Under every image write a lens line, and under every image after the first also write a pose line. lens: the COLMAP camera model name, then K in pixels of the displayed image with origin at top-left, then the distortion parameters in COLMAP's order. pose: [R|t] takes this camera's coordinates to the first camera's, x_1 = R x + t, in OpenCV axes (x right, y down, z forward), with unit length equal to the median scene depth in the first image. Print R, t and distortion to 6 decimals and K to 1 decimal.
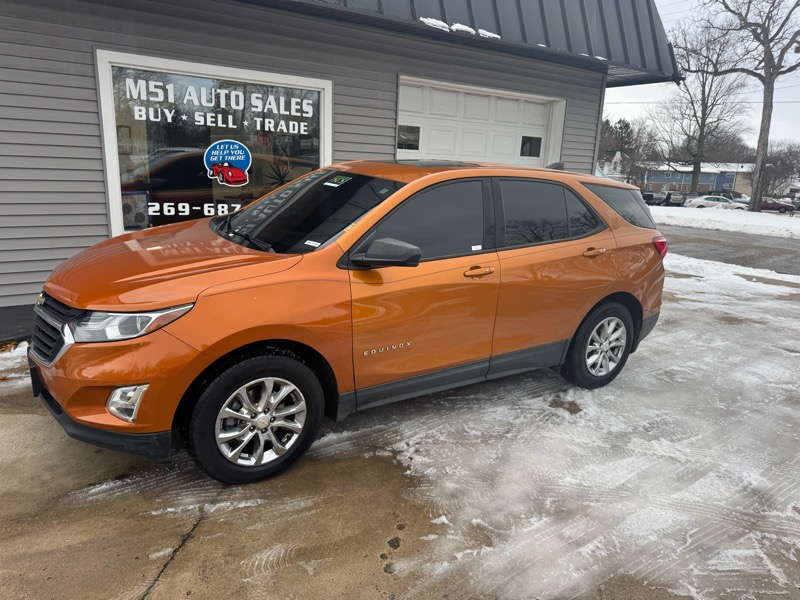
lens RADIAL K [[567.9, 0, 398.9], [0, 567.9, 303.9], [0, 0, 1]] dist [0.001506, -0.000551]
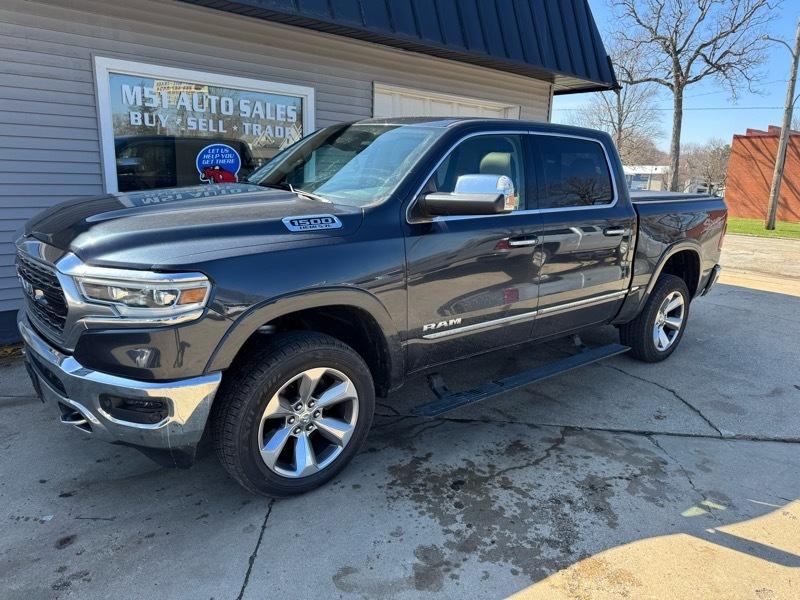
lens RADIAL K [[567.8, 0, 400.0], [0, 567.8, 300.0], [0, 0, 1]] dist [0.006710, -0.005406]
pose [[0.992654, -0.036577, 0.115324, -0.097249], [0.038413, 0.999168, -0.013737, 0.021000], [-0.114725, 0.018066, 0.993233, -0.058764]]
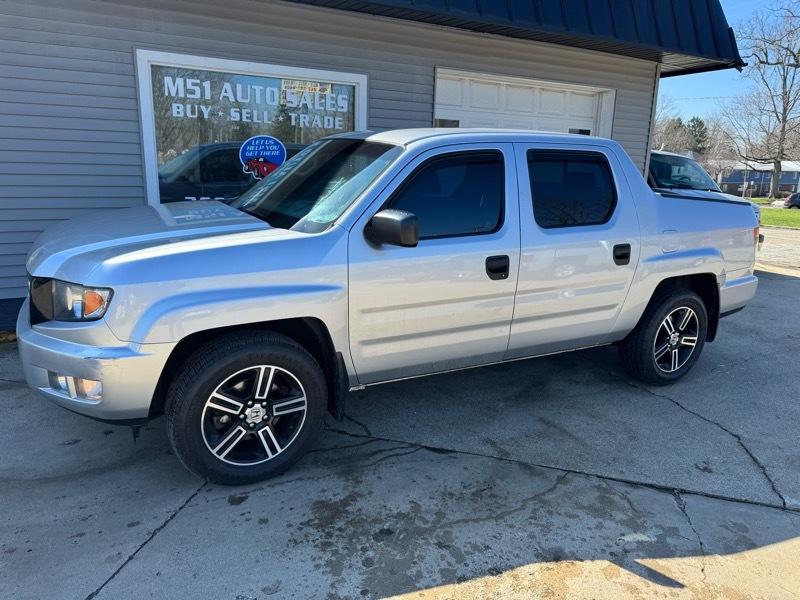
lens RADIAL K [[566.2, 0, 400.0], [0, 566.2, 300.0], [0, 0, 1]] dist [0.002563, -0.002572]
pose [[0.994360, 0.010690, -0.105514, 0.049647], [-0.011973, 0.999862, -0.011526, 0.013755], [0.105376, 0.012724, 0.994351, 0.020906]]
